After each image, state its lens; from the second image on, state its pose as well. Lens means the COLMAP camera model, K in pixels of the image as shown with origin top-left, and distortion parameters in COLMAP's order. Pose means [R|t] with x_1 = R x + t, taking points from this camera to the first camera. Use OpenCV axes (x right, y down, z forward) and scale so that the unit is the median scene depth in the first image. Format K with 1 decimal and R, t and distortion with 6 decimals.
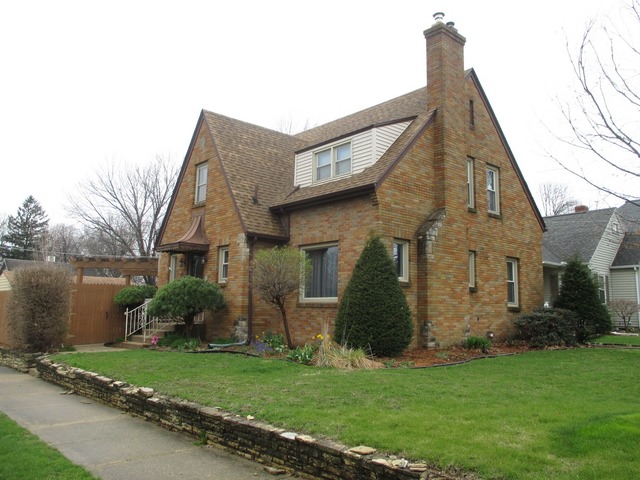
lens RADIAL K [[530.6, 0, 320.0], [0, 530.6, 240.0], [0, 0, 1]] dist [-0.047432, 0.001379]
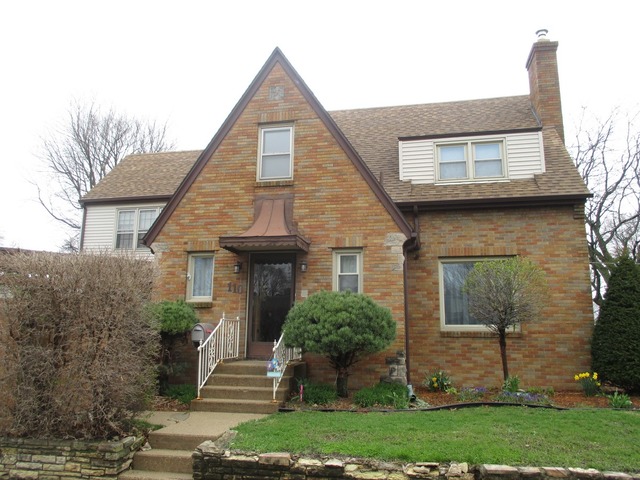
lens RADIAL K [[530.6, 0, 320.0], [0, 530.6, 240.0], [0, 0, 1]] dist [-0.047432, 0.001379]
pose [[0.809172, 0.106279, 0.577880, -0.611154], [-0.079116, 0.994256, -0.072074, 0.053546], [-0.582221, 0.012601, 0.812933, 0.458825]]
